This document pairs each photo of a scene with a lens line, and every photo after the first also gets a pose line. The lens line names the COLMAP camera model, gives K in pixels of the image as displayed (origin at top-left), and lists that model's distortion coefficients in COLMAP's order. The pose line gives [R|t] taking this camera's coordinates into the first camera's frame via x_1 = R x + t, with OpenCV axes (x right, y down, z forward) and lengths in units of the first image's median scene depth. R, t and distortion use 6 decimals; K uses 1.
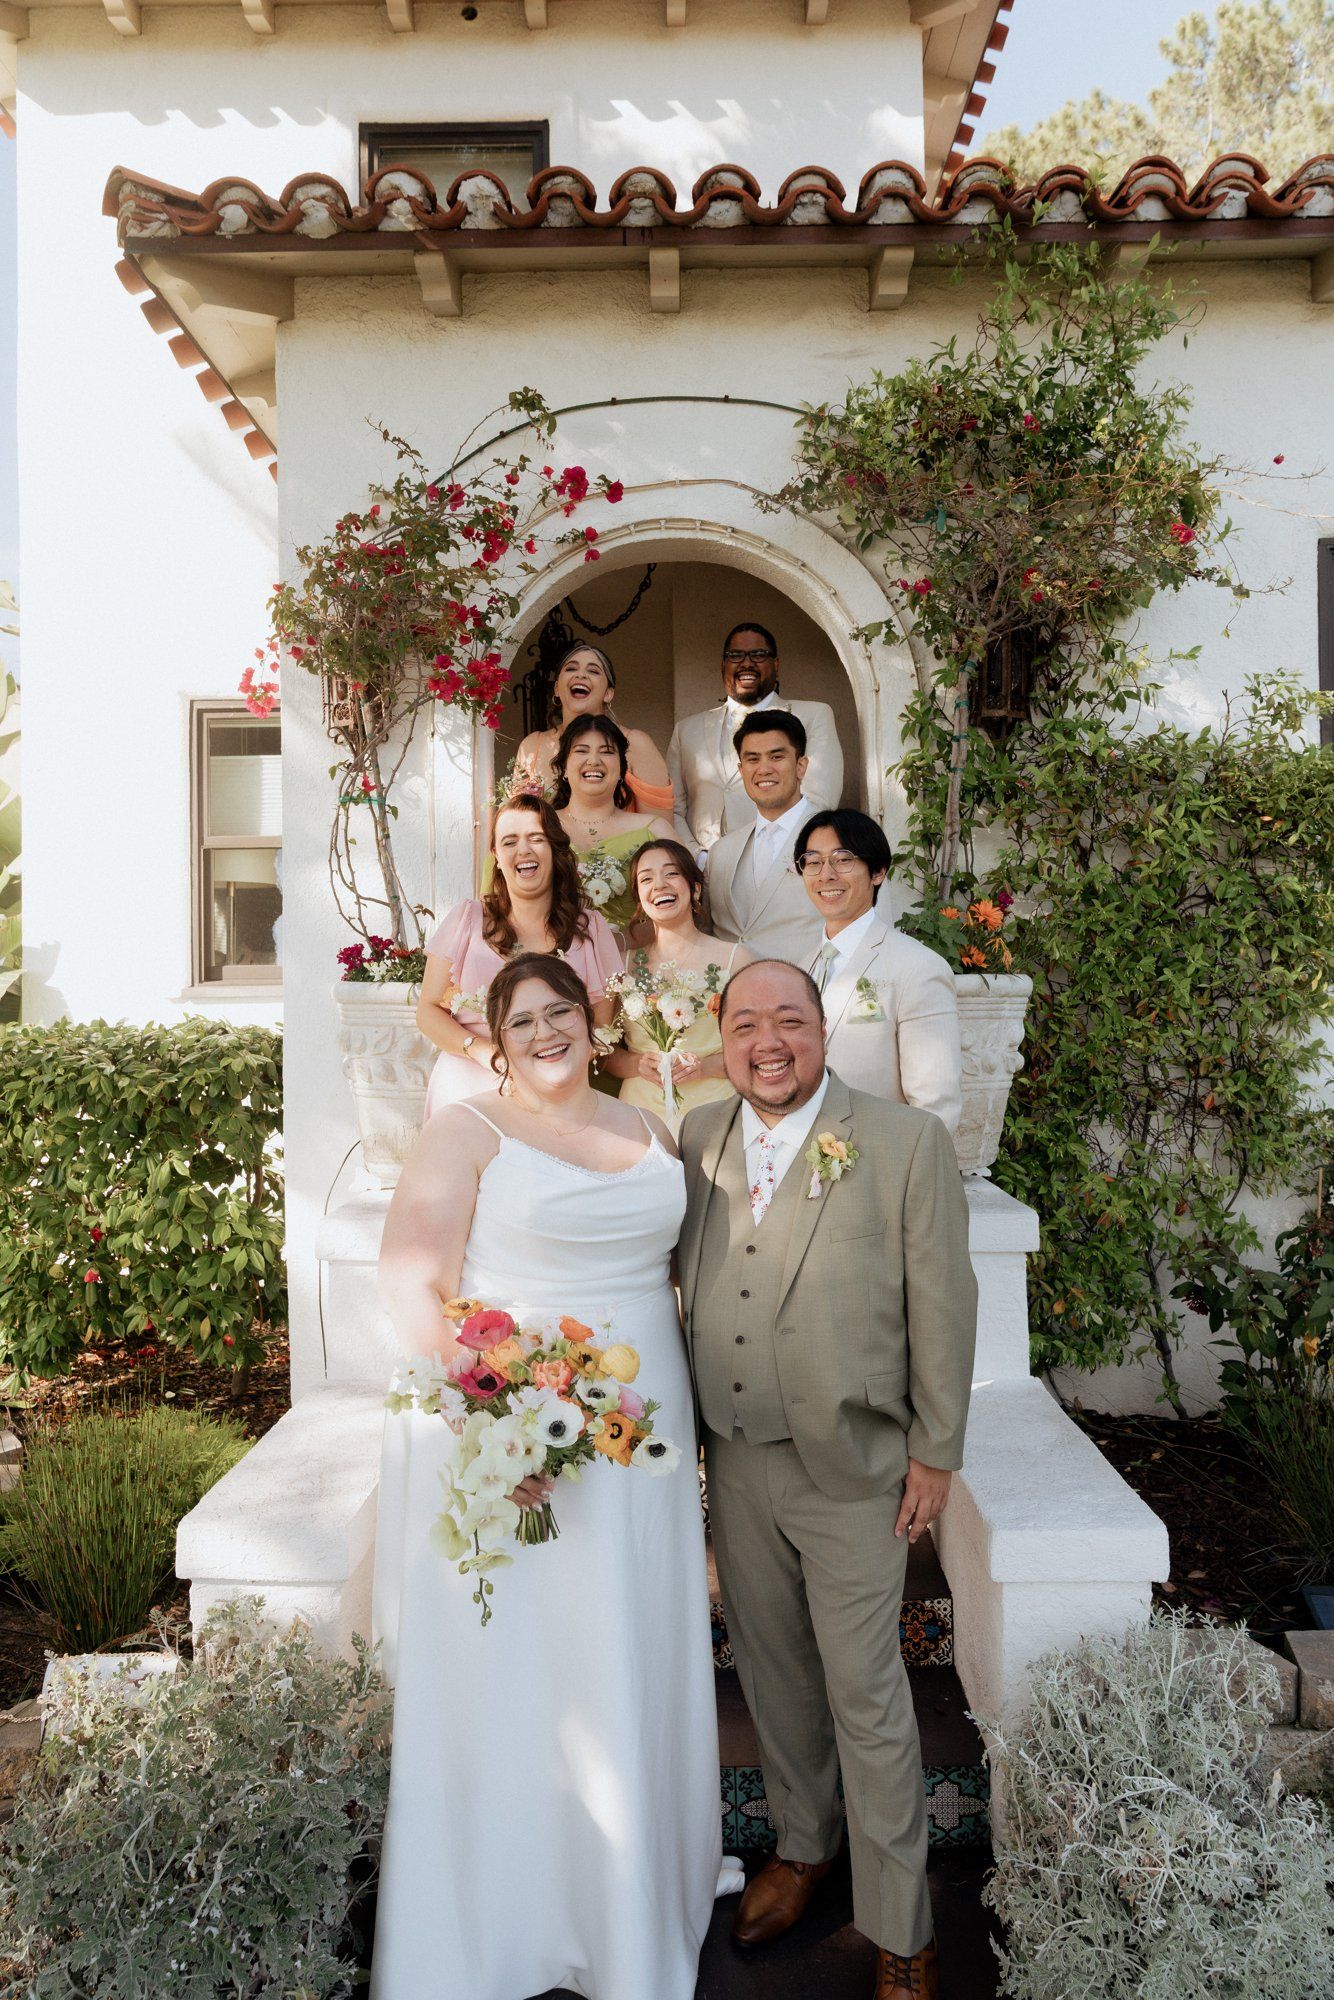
lens RADIAL K [[1339.6, 0, 658.9], [0, 1339.6, 991.7], [0, 0, 1]] dist [-0.027697, 0.020813]
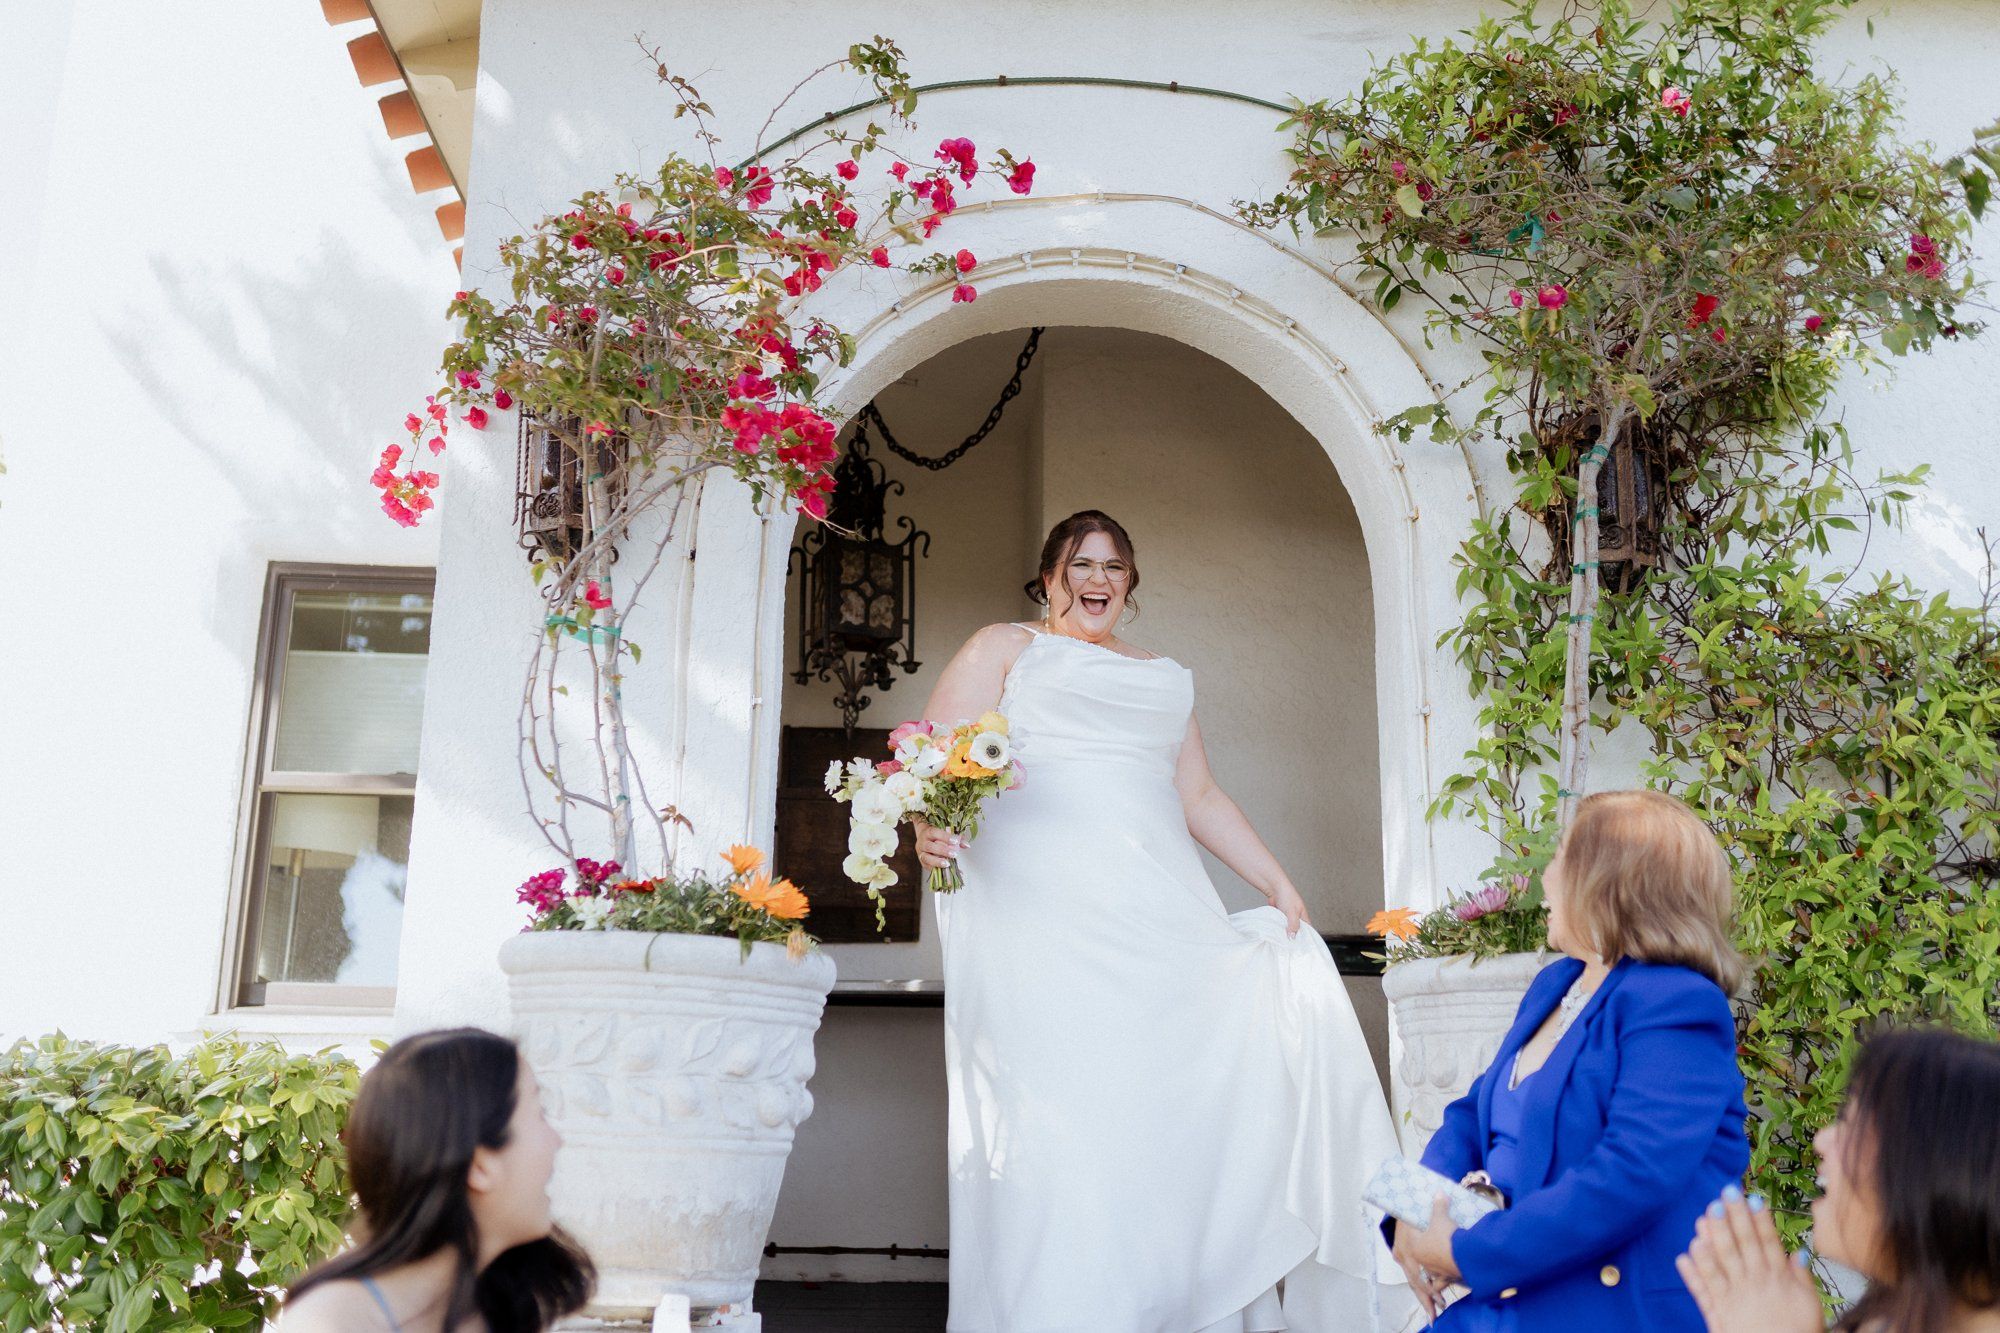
lens RADIAL K [[1895.0, 0, 979.6], [0, 1895.0, 670.6], [0, 0, 1]] dist [0.005109, 0.001910]
pose [[0.998022, 0.042274, 0.046538, -0.080355], [-0.029766, 0.969693, -0.242506, 0.066691], [-0.055379, 0.240641, 0.969033, 0.178425]]
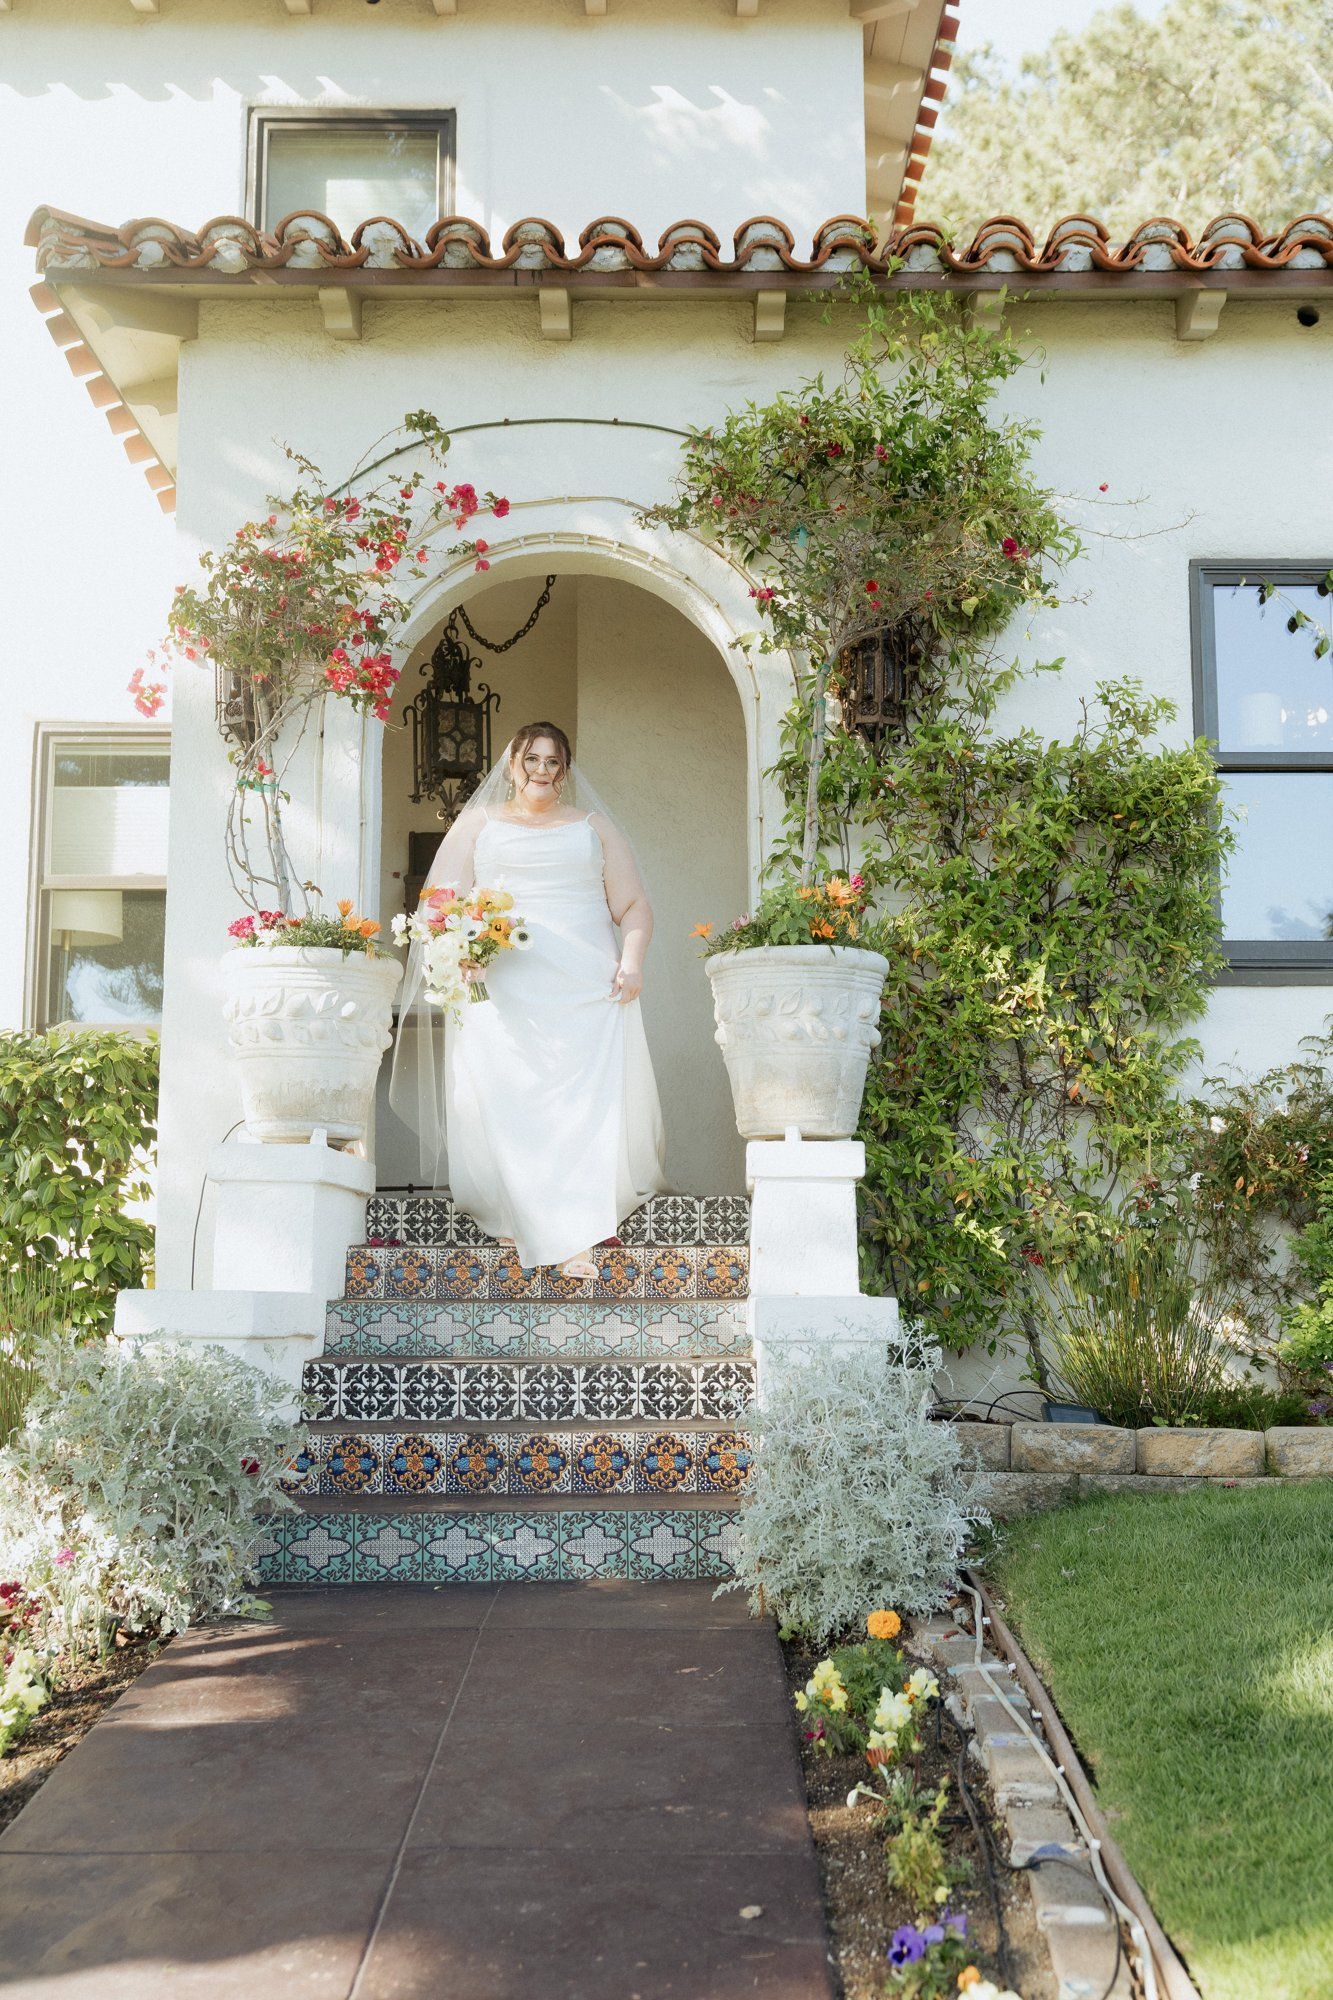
lens RADIAL K [[2186.4, 0, 671.9], [0, 2186.4, 1001.0], [0, 0, 1]] dist [0.011332, -0.007677]
pose [[0.999794, 0.012054, 0.016340, 0.075646], [-0.009839, 0.991540, -0.129426, 0.231956], [-0.017762, 0.129239, 0.991454, -0.658250]]
